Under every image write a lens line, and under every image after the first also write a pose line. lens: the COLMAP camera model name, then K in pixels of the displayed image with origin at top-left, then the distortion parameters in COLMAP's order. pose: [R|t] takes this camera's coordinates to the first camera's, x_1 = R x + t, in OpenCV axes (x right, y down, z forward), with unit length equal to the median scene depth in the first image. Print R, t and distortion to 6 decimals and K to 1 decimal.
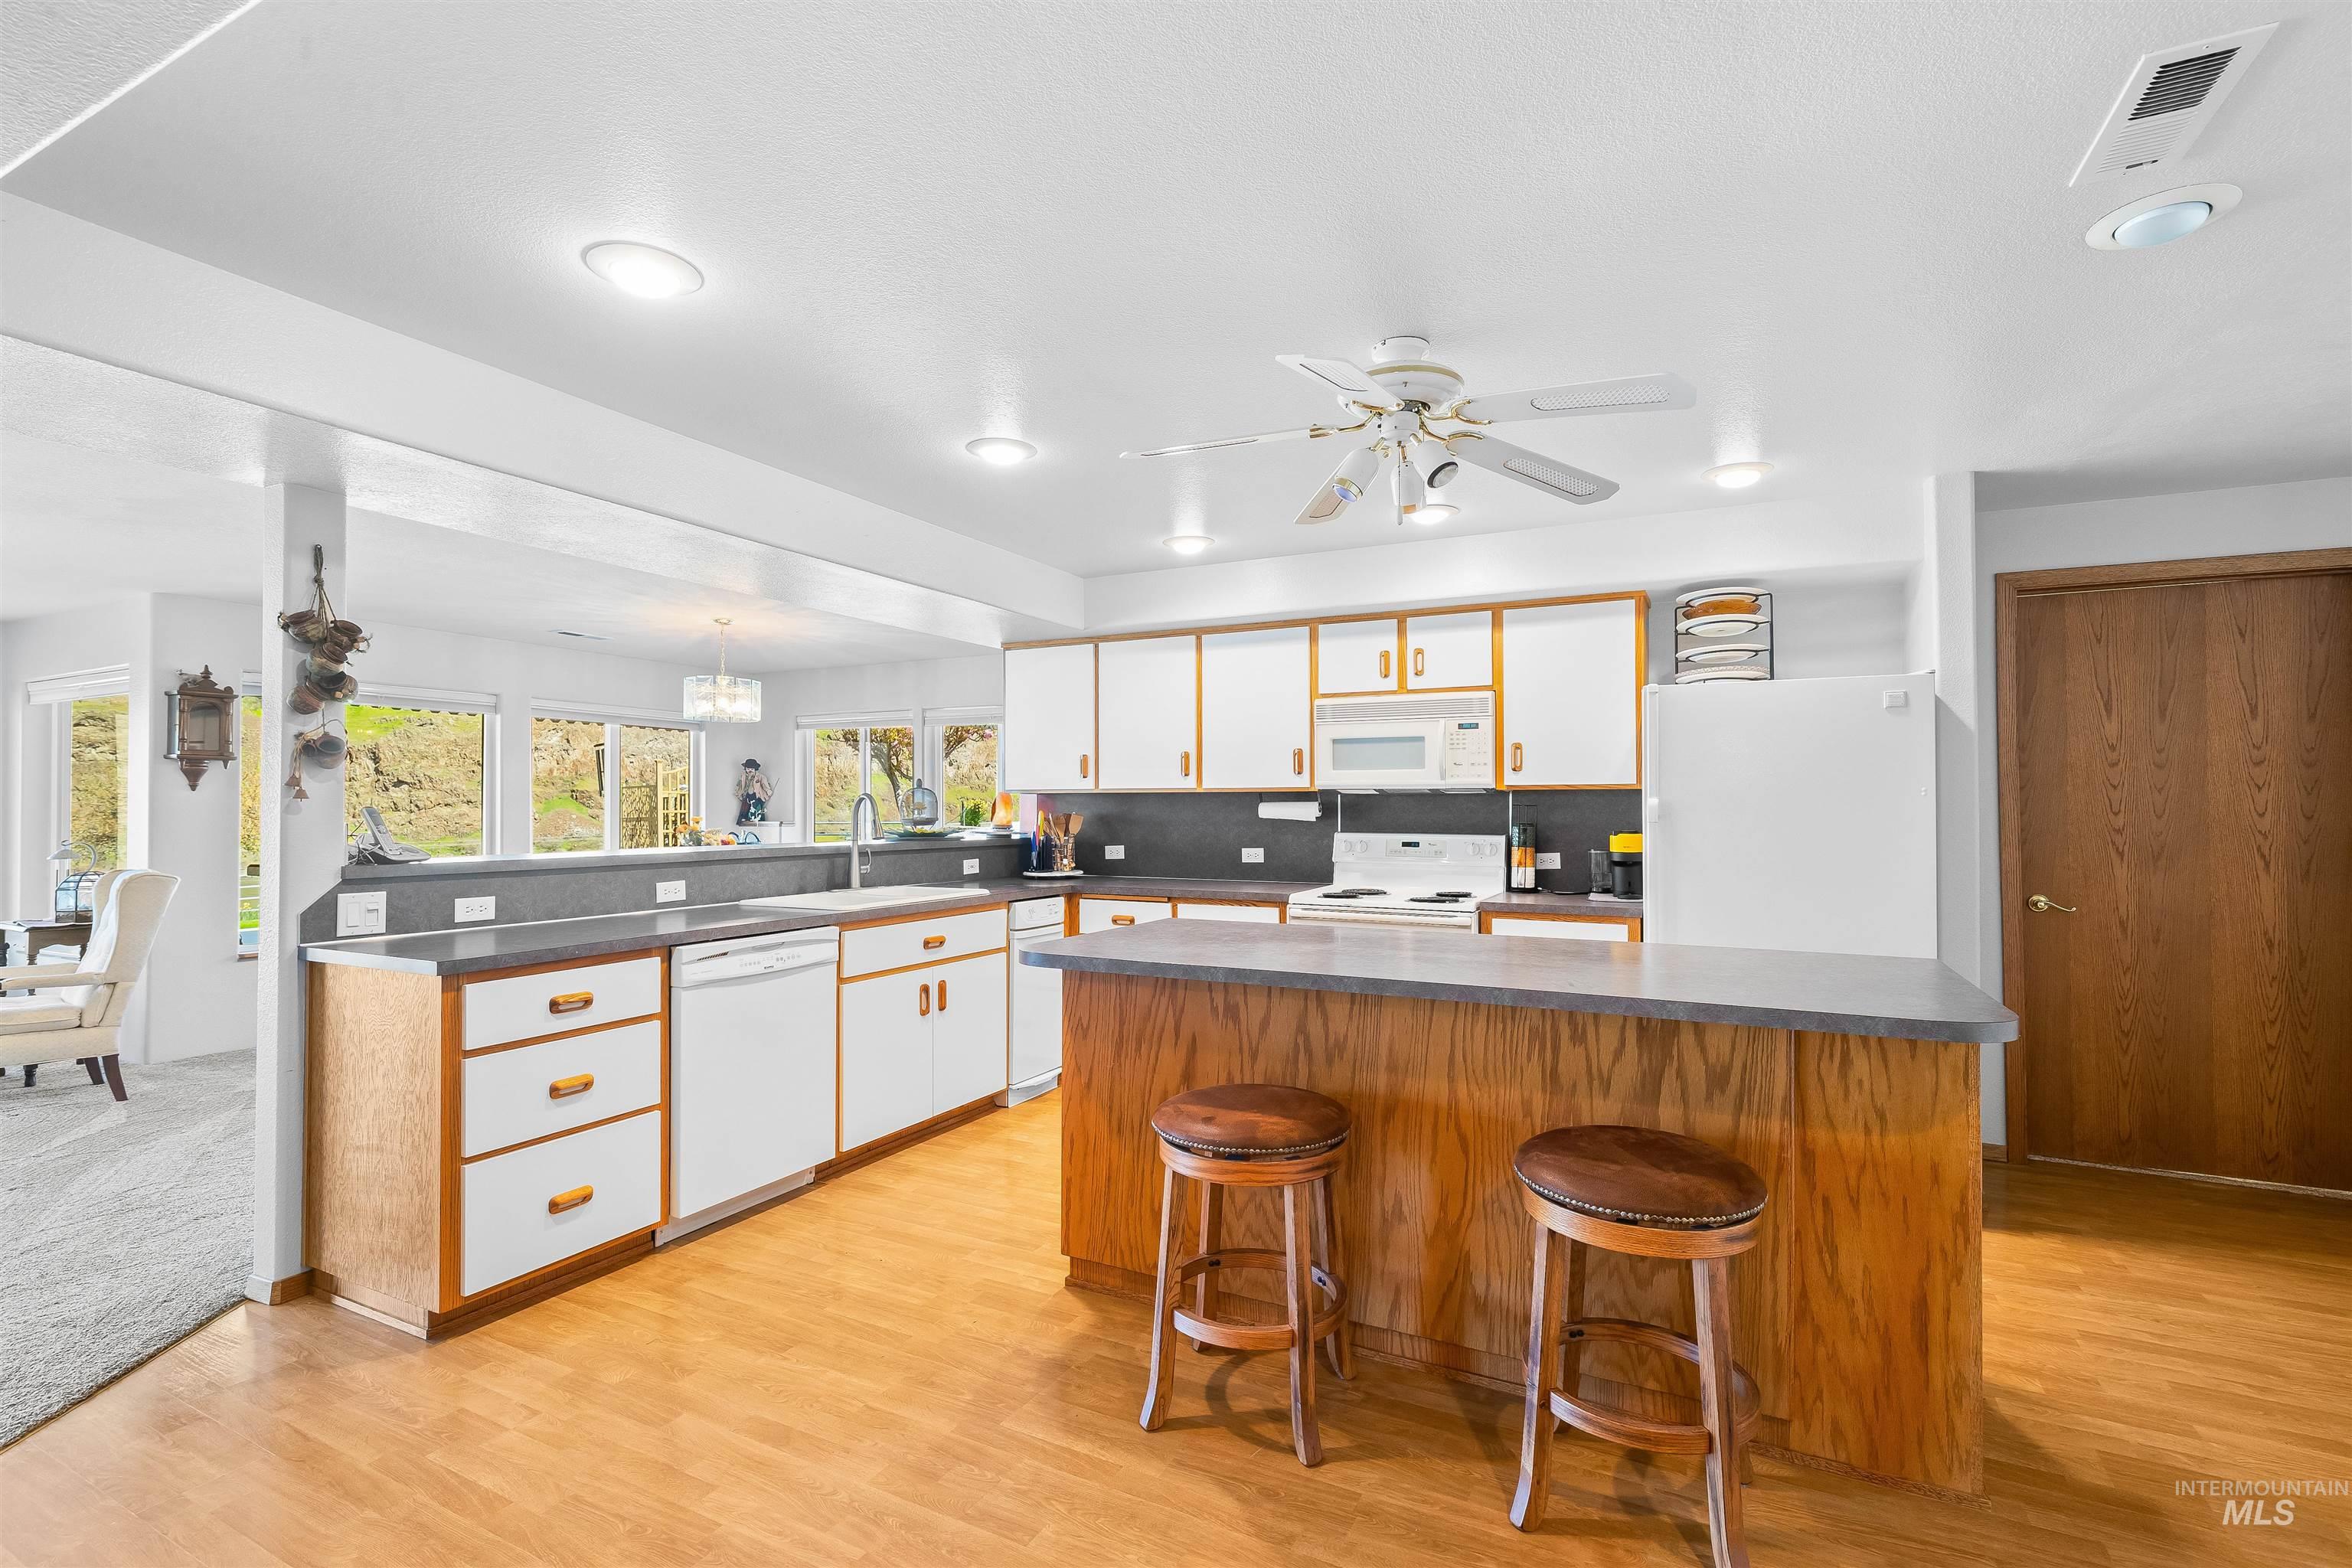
lens RADIAL K [[1072.8, 0, 1176.0], [0, 1072.8, 790.9], [0, 0, 1]] dist [-0.019634, 0.014546]
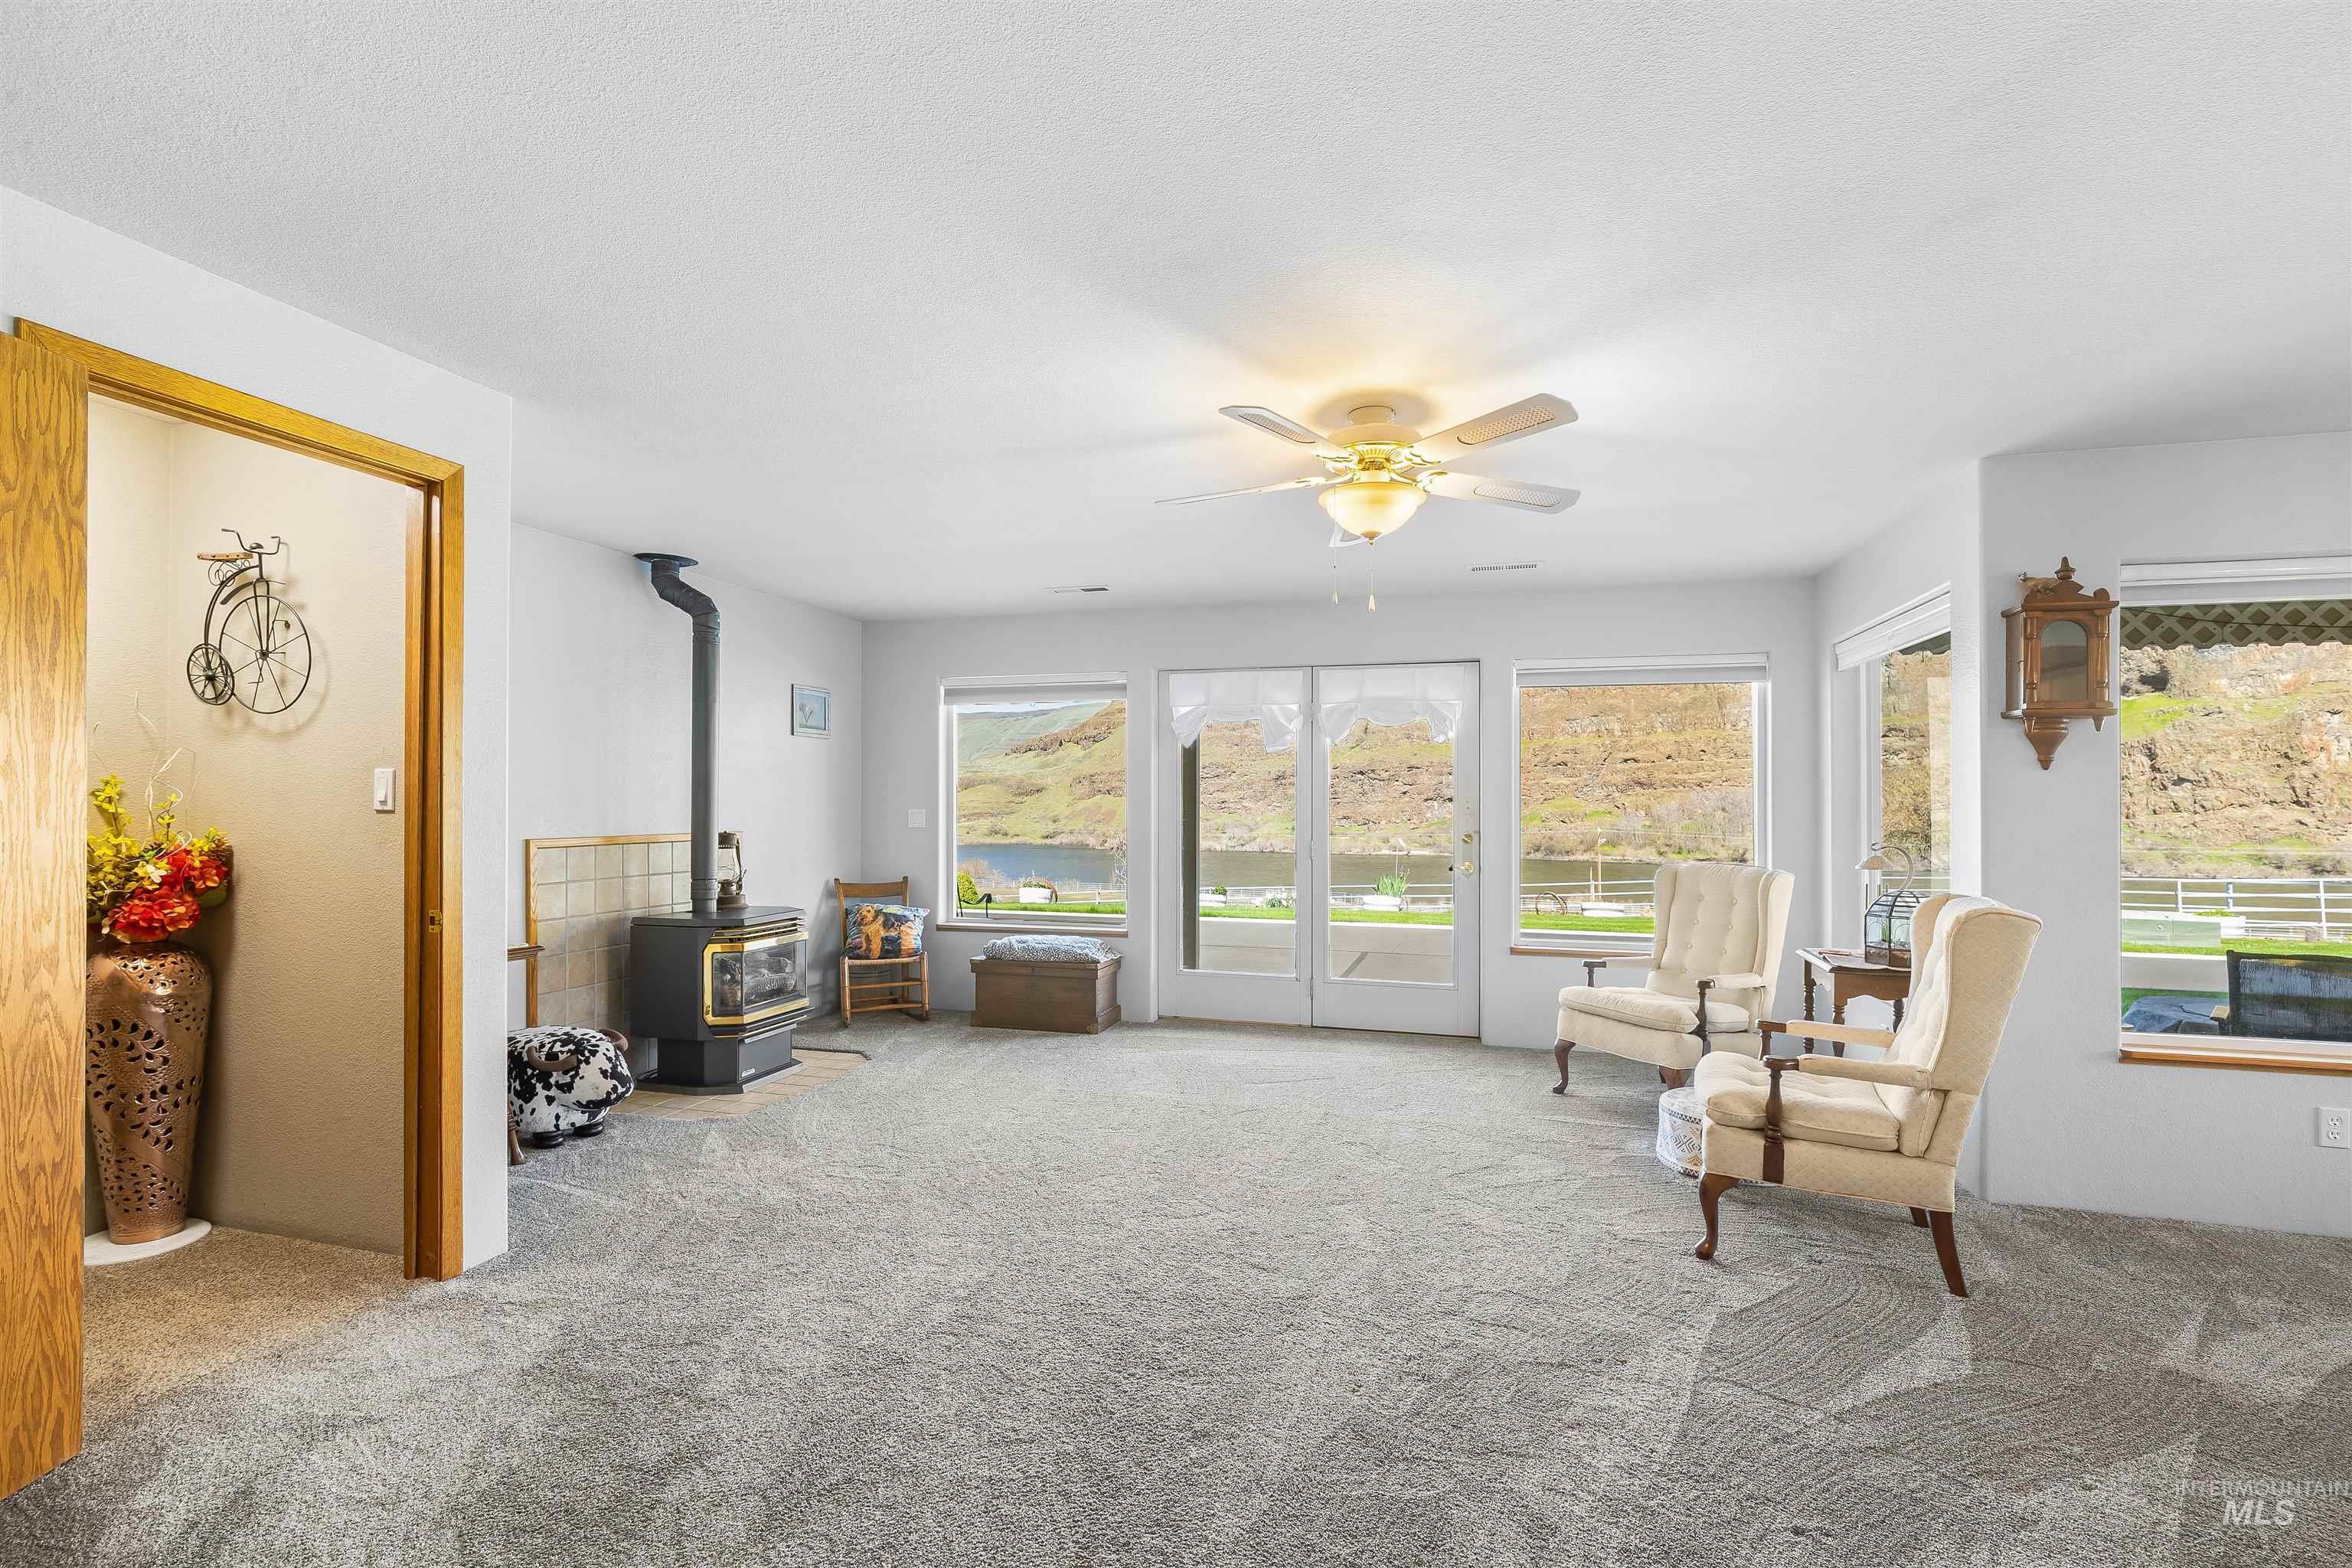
lens RADIAL K [[1065.0, 0, 1182.2], [0, 1065.0, 790.8], [0, 0, 1]] dist [-0.001673, 0.000925]
pose [[0.187012, -0.007332, -0.982330, -0.428094], [0.007618, 0.999953, -0.006013, 0.012112], [0.982328, -0.006359, 0.187059, 0.412959]]
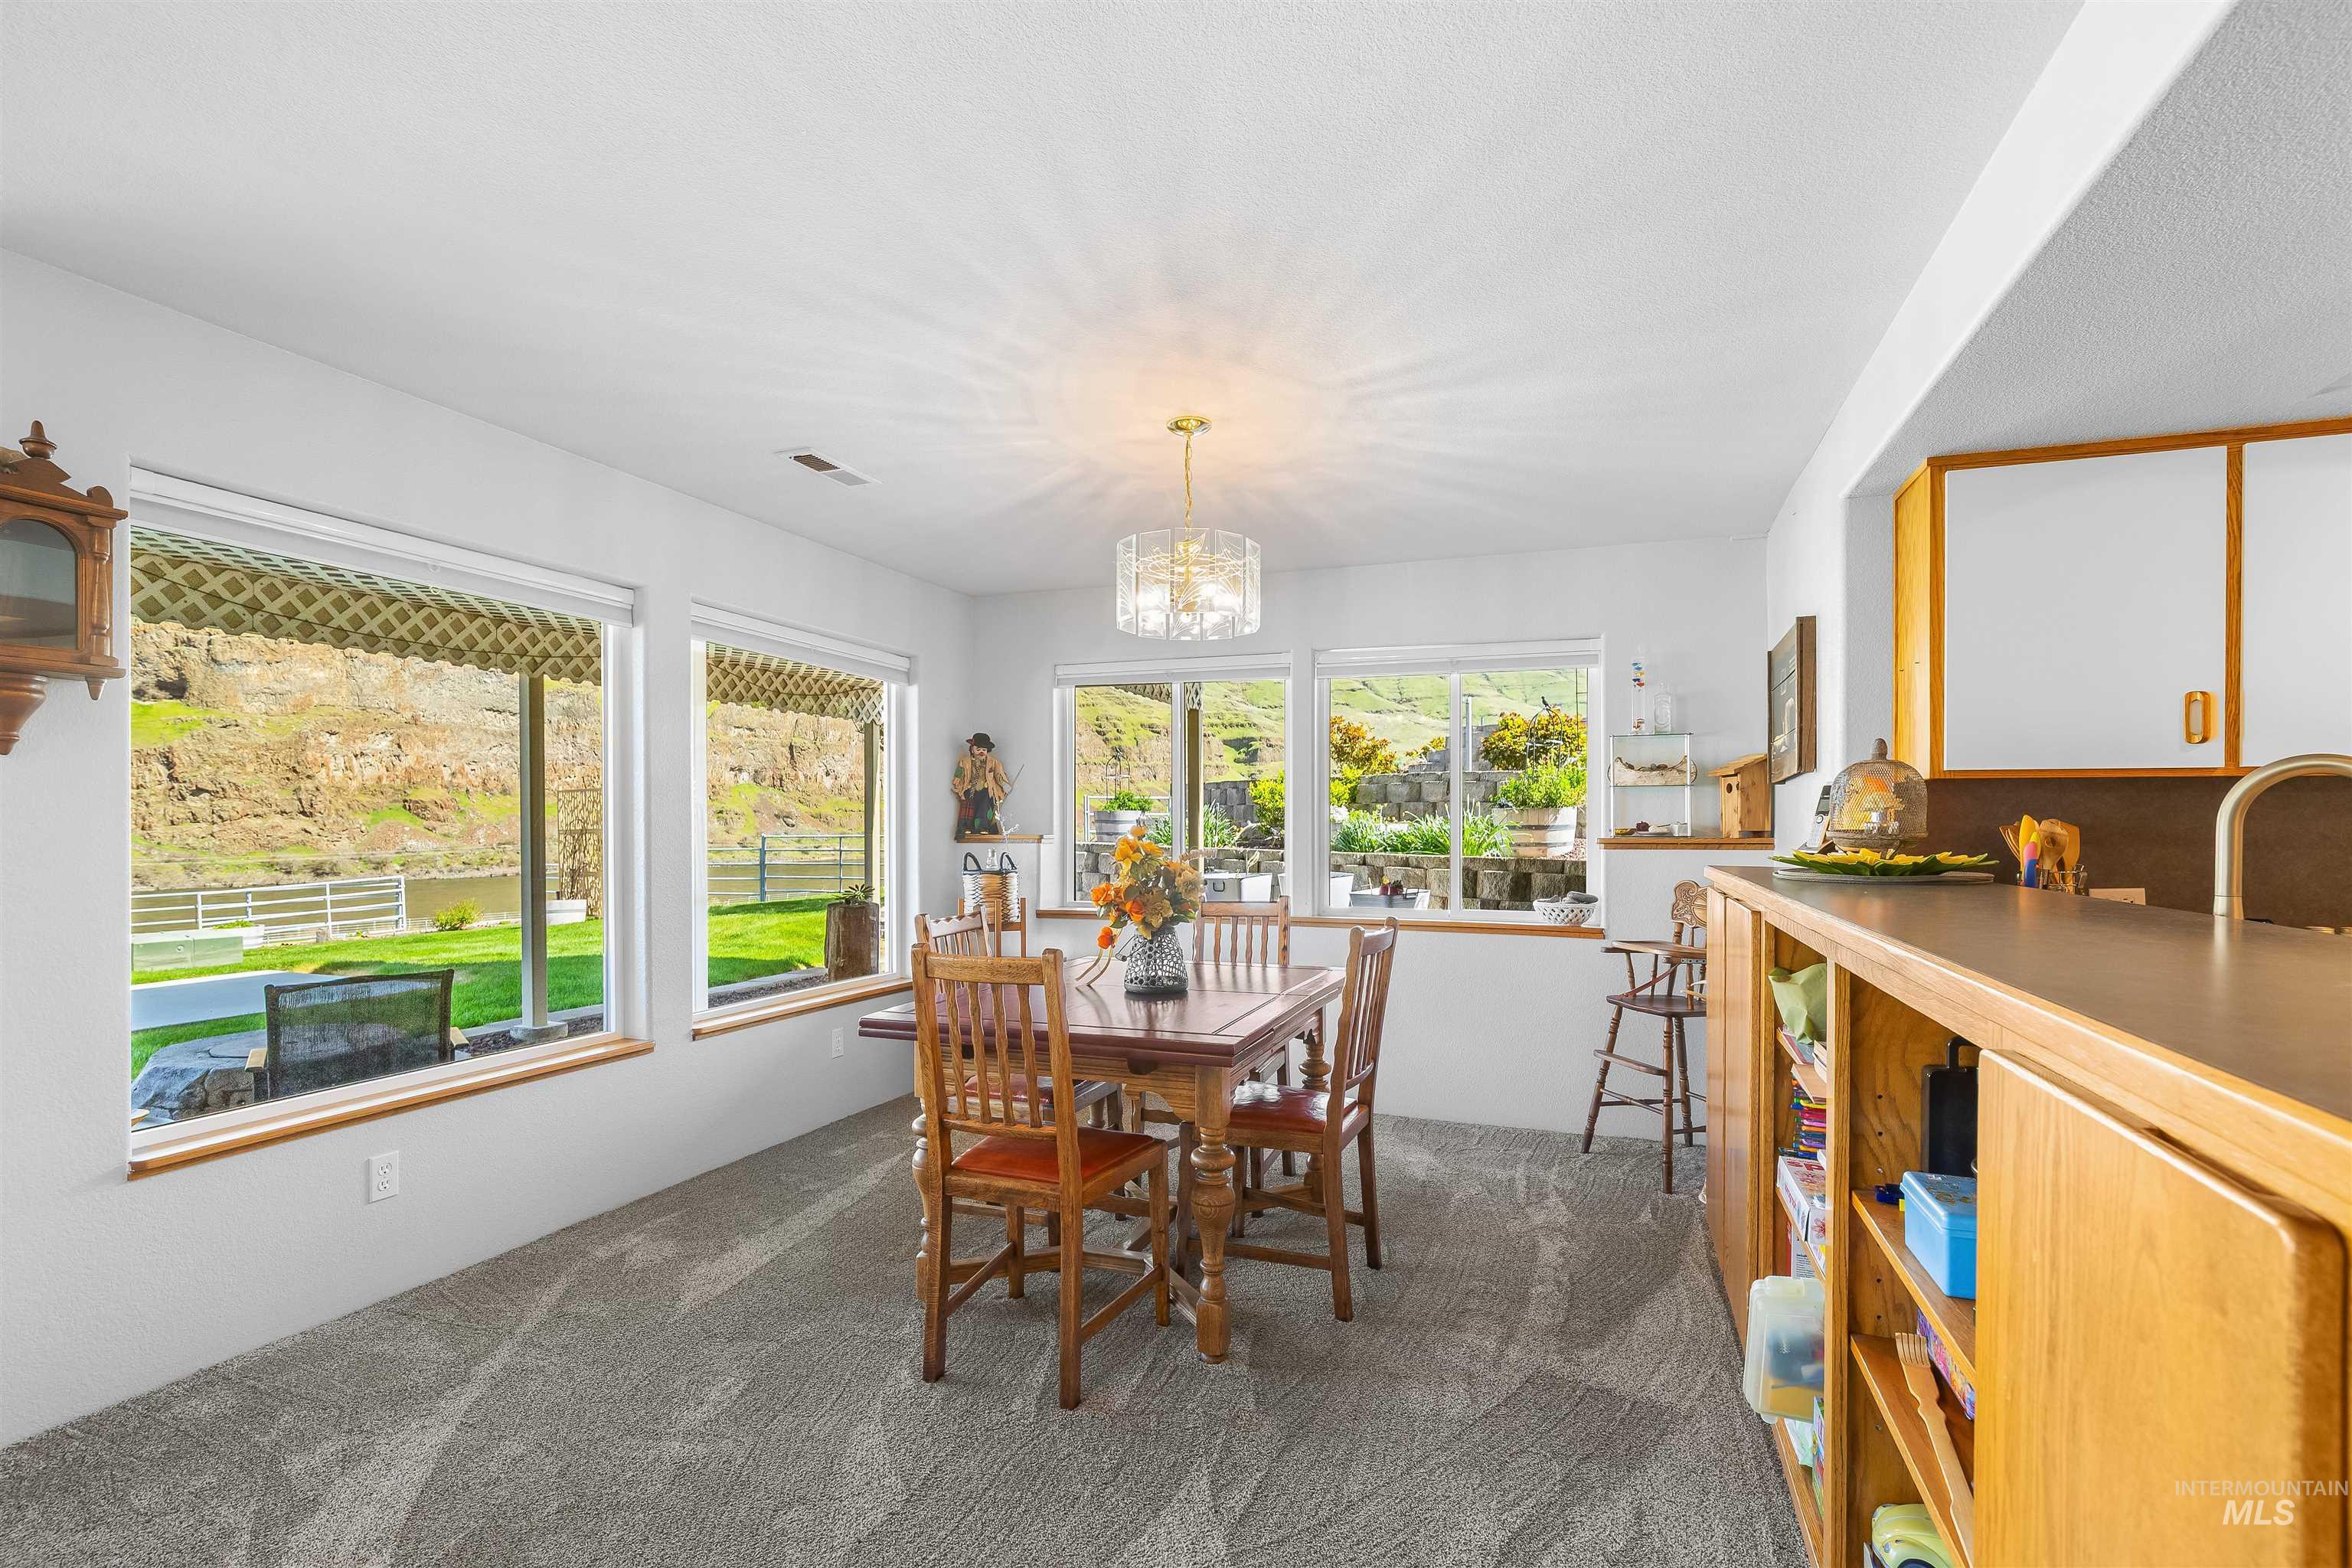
lens RADIAL K [[1083.0, 0, 1189.6], [0, 1083.0, 821.7], [0, 0, 1]] dist [-0.011663, 0.005695]
pose [[0.993430, 0.001695, 0.114425, -0.557623], [-0.003643, 0.999852, 0.016814, 0.016284], [-0.114380, -0.017120, 0.993290, 0.582473]]
